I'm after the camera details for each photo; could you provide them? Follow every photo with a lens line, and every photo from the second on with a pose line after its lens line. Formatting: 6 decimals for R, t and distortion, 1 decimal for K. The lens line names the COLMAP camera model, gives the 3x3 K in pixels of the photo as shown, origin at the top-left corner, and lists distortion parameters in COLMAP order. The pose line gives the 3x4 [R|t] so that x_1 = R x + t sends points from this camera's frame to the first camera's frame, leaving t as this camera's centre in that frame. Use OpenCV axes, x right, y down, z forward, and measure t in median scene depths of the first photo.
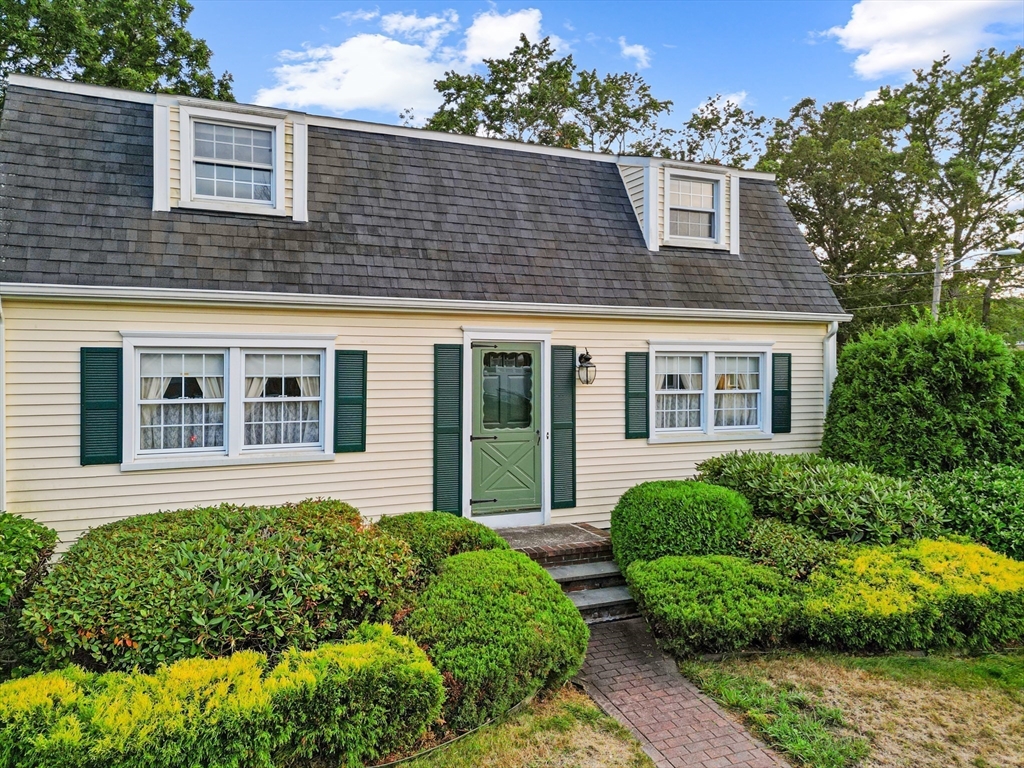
lens RADIAL K [[727.9, 0, 481.4], [0, 727.9, 364.6], [0, 0, 1]] dist [0.083826, -0.096973]
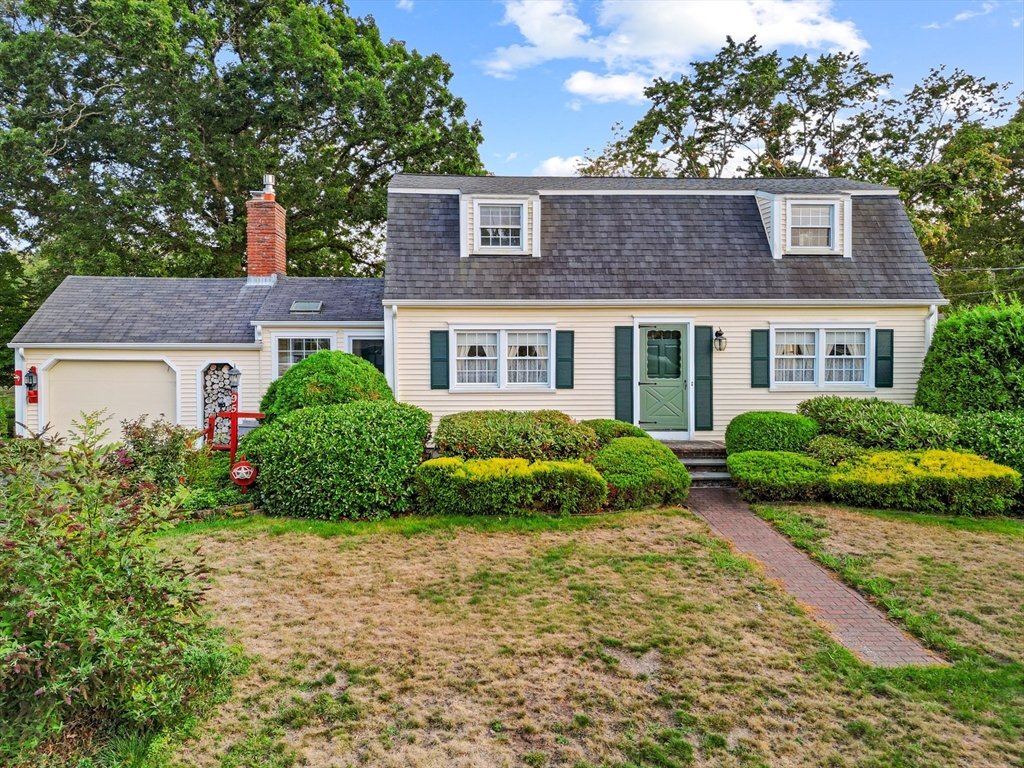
lens RADIAL K [[777.7, 0, 437.1], [0, 777.7, 334.5], [0, 0, 1]] dist [0.110428, -0.064415]
pose [[0.939502, -0.004201, -0.342517, 0.156968], [0.003657, 0.999991, -0.002233, -0.006136], [0.342523, 0.000845, 0.939509, -0.777663]]
